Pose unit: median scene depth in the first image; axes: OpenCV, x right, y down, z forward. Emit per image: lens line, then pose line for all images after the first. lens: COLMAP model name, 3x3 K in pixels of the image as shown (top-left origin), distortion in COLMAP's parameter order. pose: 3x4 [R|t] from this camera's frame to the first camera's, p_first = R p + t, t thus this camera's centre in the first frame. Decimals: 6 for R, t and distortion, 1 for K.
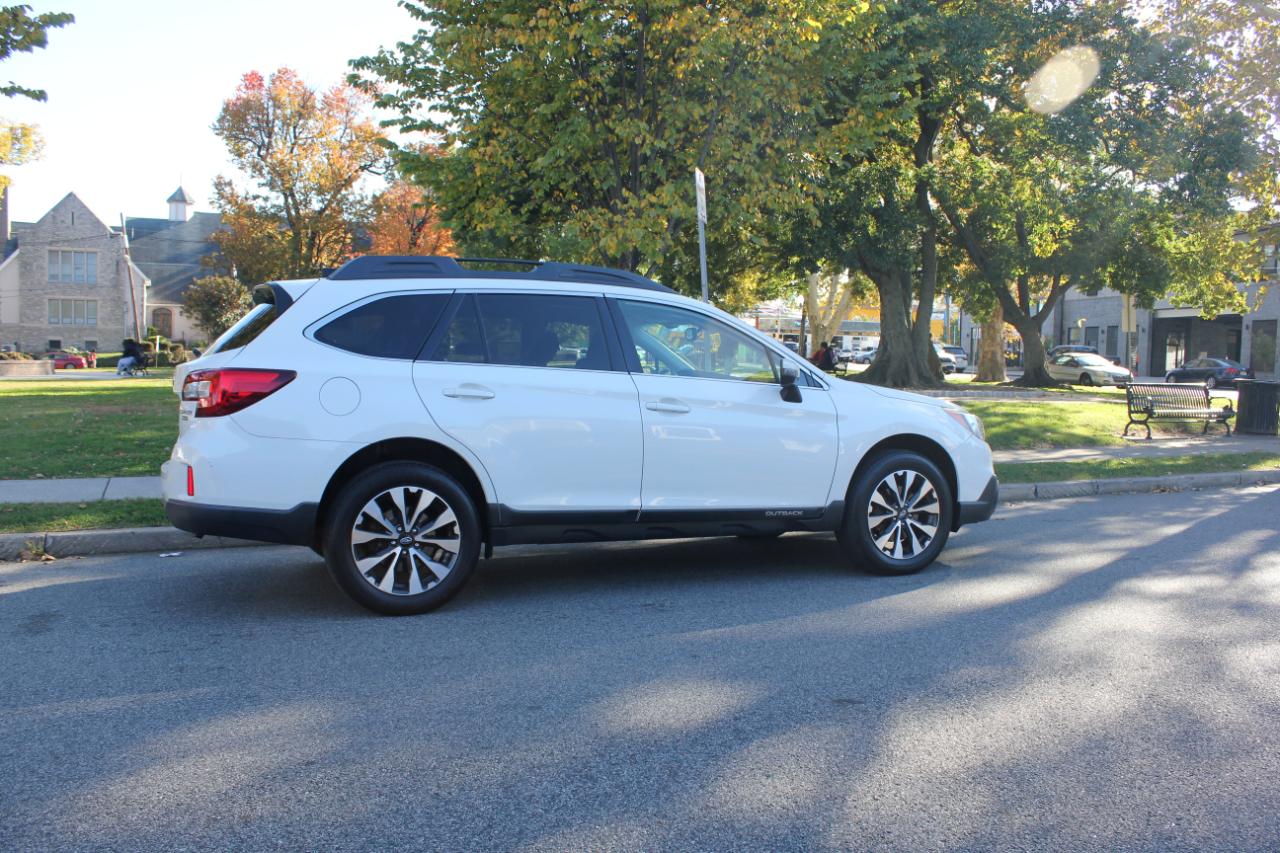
lens RADIAL K [[1071.3, 0, 637.9], [0, 1071.3, 430.1], [0, 0, 1]] dist [-0.168532, 0.157932]
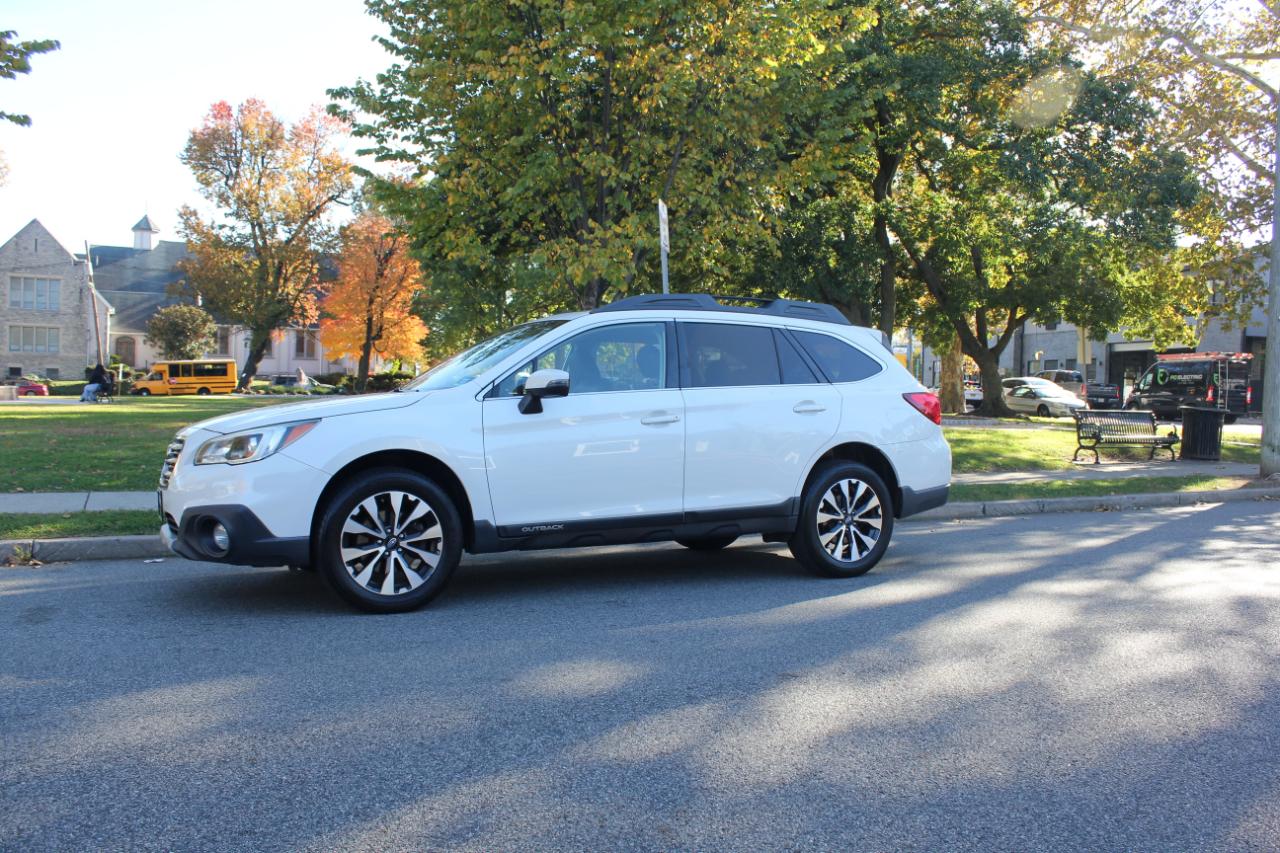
lens RADIAL K [[1071.8, 0, 638.4], [0, 1071.8, 430.9], [0, 0, 1]] dist [-0.167707, 0.157783]
pose [[0.999453, 0.004006, 0.032828, 0.000438], [-0.003012, 0.999538, -0.030260, 0.008930], [-0.032935, 0.030144, 0.999003, -0.027974]]
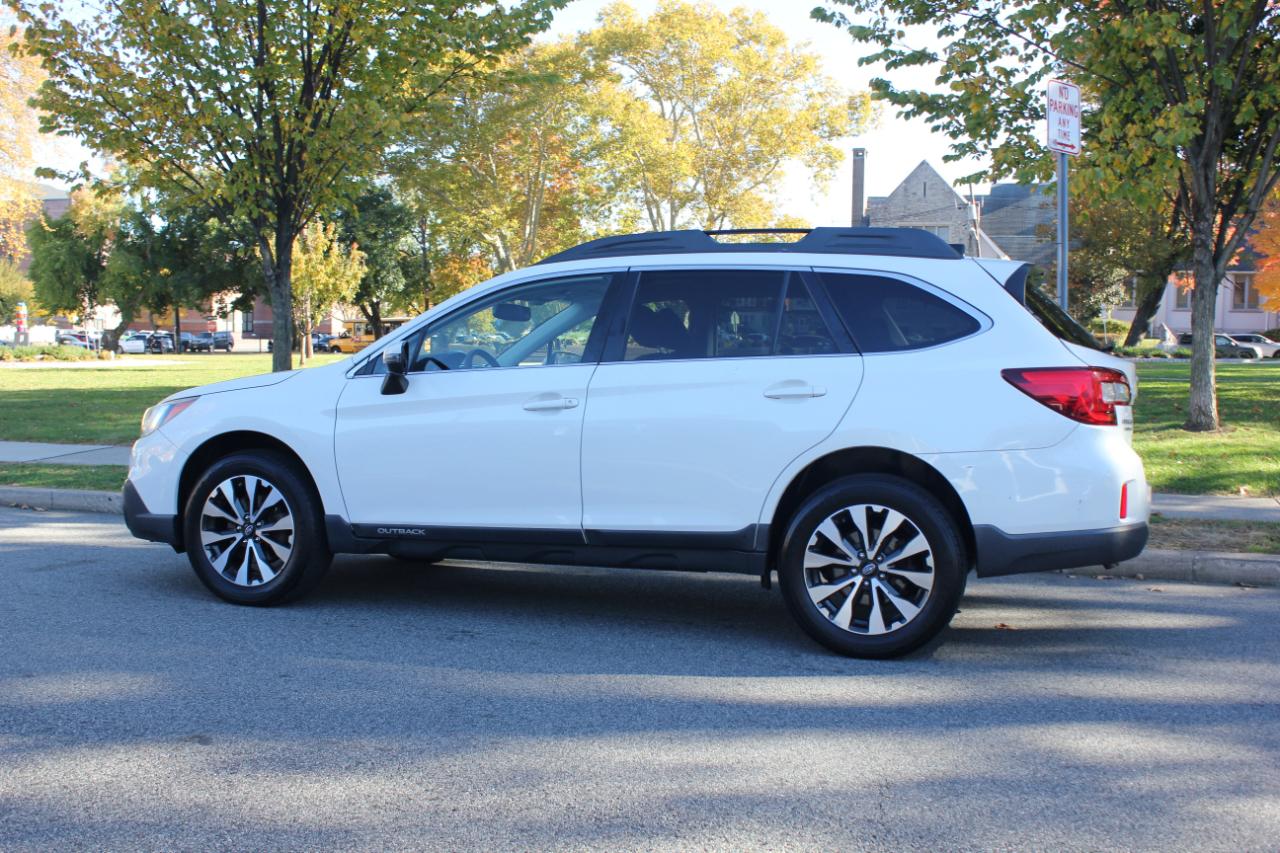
lens RADIAL K [[1306.5, 0, 639.5], [0, 1306.5, 433.7], [0, 0, 1]] dist [-0.127886, 0.145636]
pose [[0.726594, 0.043759, -0.685673, 0.294057], [-0.045285, 0.998850, 0.015758, -0.006176], [0.685573, 0.019601, 0.727740, 0.120452]]
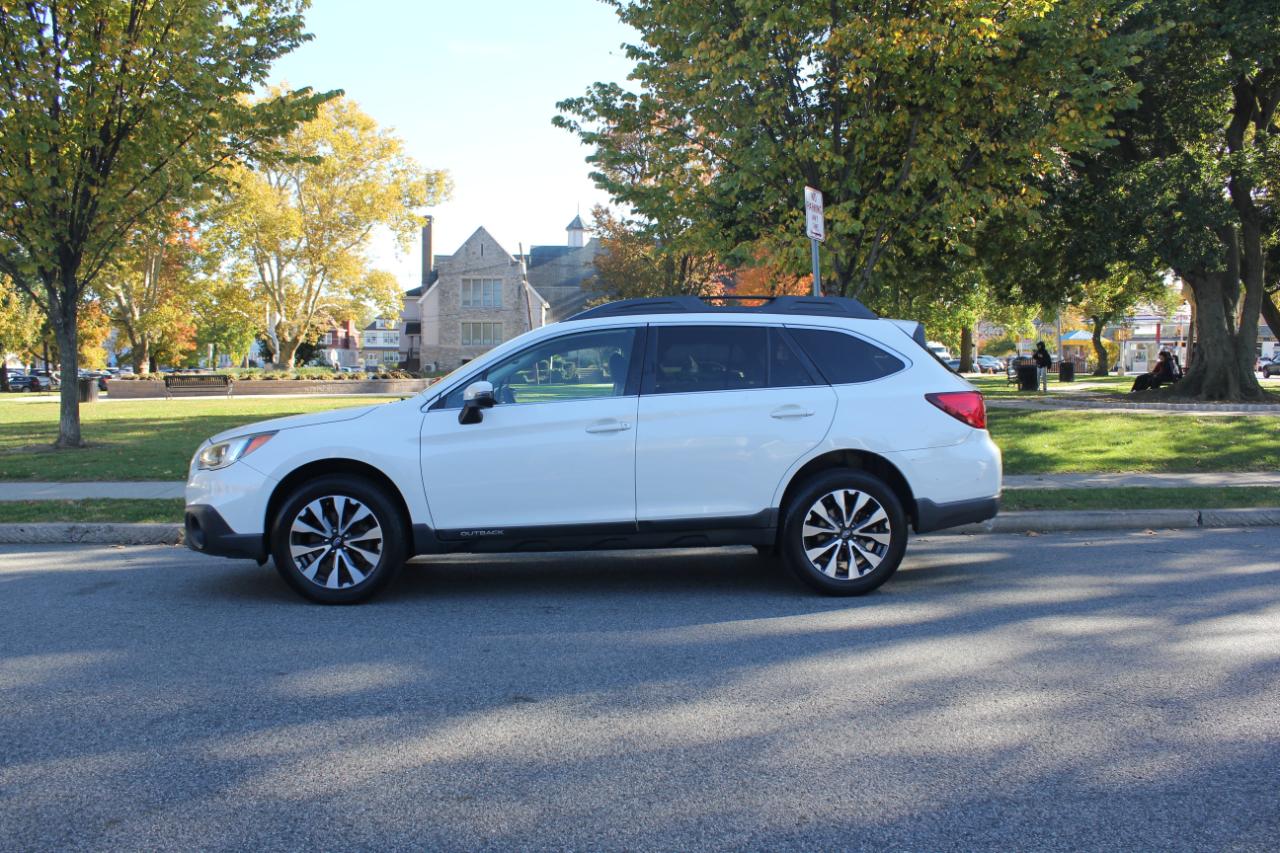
lens RADIAL K [[1071.8, 0, 638.4], [0, 1071.8, 430.9], [0, 0, 1]] dist [-0.167707, 0.157783]
pose [[0.929659, 0.003706, -0.368403, 0.178929], [-0.008102, 0.999913, -0.010388, -0.002229], [0.368333, 0.012642, 0.929608, 0.006111]]
